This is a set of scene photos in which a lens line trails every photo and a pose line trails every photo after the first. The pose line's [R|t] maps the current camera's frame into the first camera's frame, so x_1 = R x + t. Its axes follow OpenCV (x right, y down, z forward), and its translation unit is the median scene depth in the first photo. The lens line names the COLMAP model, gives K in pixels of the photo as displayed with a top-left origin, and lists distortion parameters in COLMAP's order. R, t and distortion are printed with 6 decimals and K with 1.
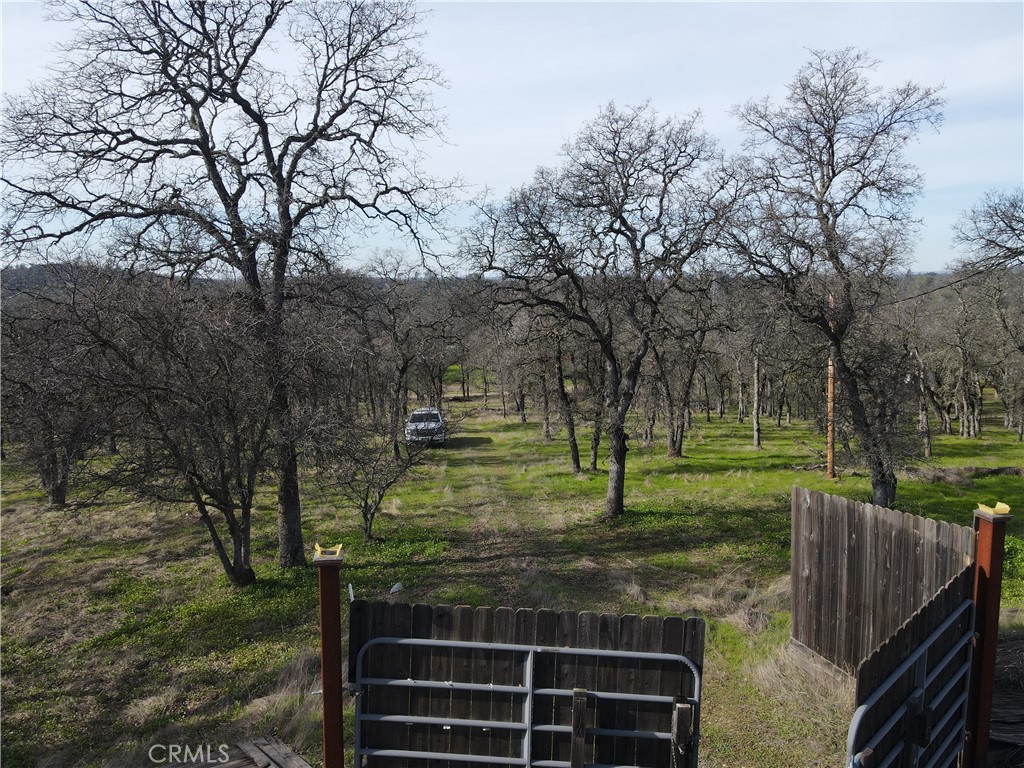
lens RADIAL K [[745.5, 0, 507.5], [0, 745.5, 377.3], [0, 0, 1]] dist [0.010336, 0.008864]
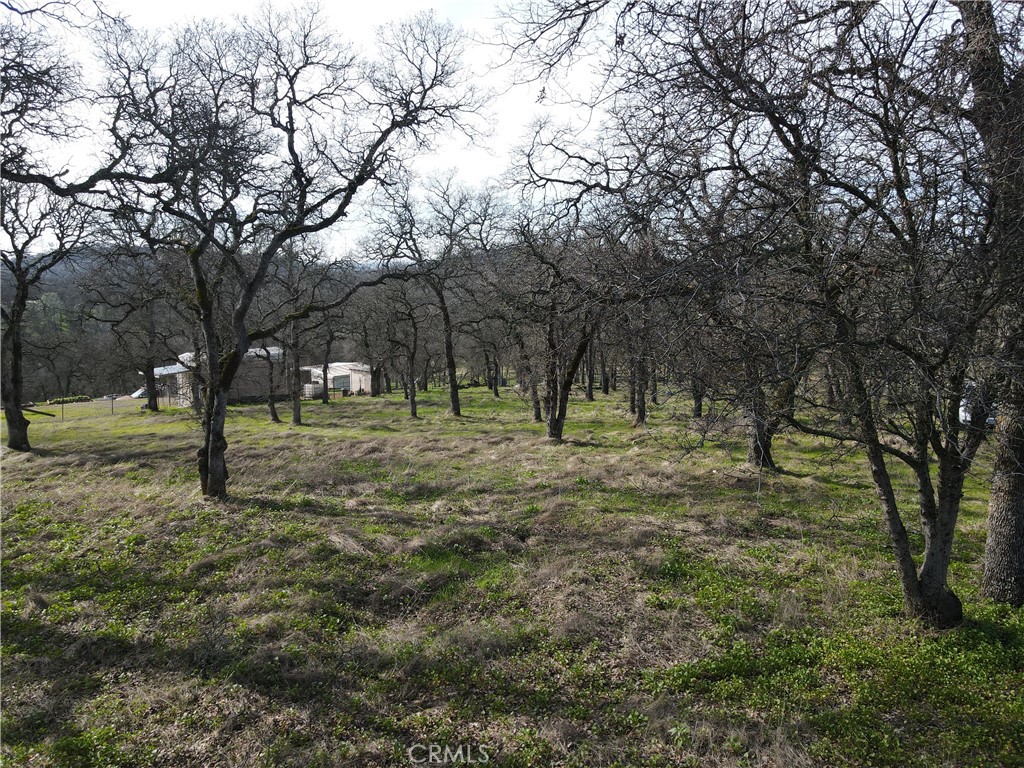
lens RADIAL K [[745.5, 0, 509.4], [0, 745.5, 380.6], [0, 0, 1]] dist [0.010336, 0.008864]
pose [[0.842111, 0.084384, -0.532662, -0.226388], [-0.068155, 0.996416, 0.050103, 0.075332], [0.534981, -0.005888, 0.844844, 0.287262]]
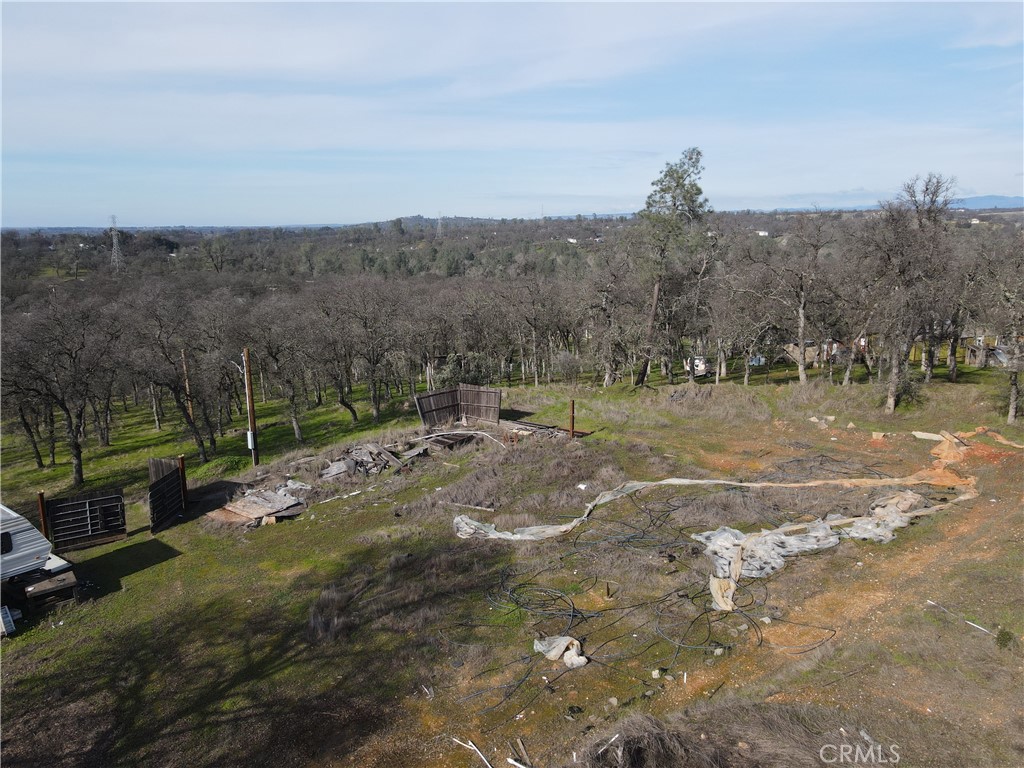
lens RADIAL K [[745.5, 0, 508.9], [0, 745.5, 379.0], [0, 0, 1]] dist [0.010336, 0.008864]
pose [[0.735570, -0.136476, 0.663560, -0.287726], [0.092554, 0.990558, 0.101132, -0.183408], [-0.671097, -0.012974, 0.741256, -1.205088]]
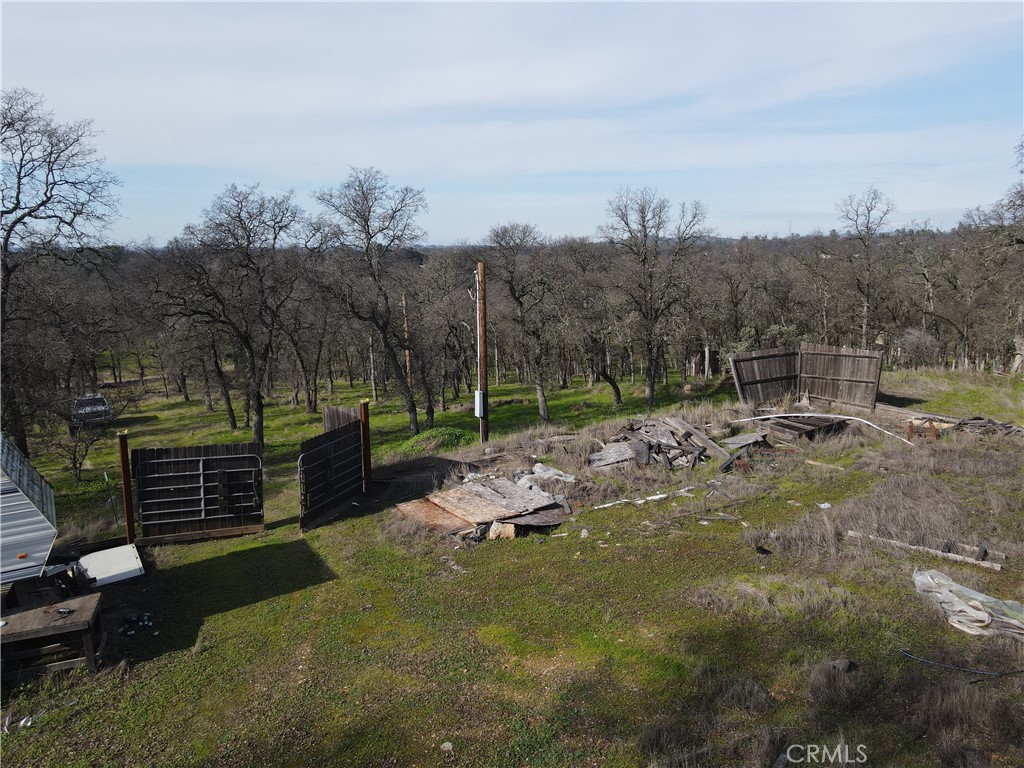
lens RADIAL K [[745.5, 0, 508.0], [0, 745.5, 380.6], [0, 0, 1]] dist [0.010336, 0.008864]
pose [[0.905437, -0.073268, 0.418110, -0.020581], [0.055357, 0.996960, 0.054825, -0.009852], [-0.420856, -0.026495, 0.906741, -0.542596]]
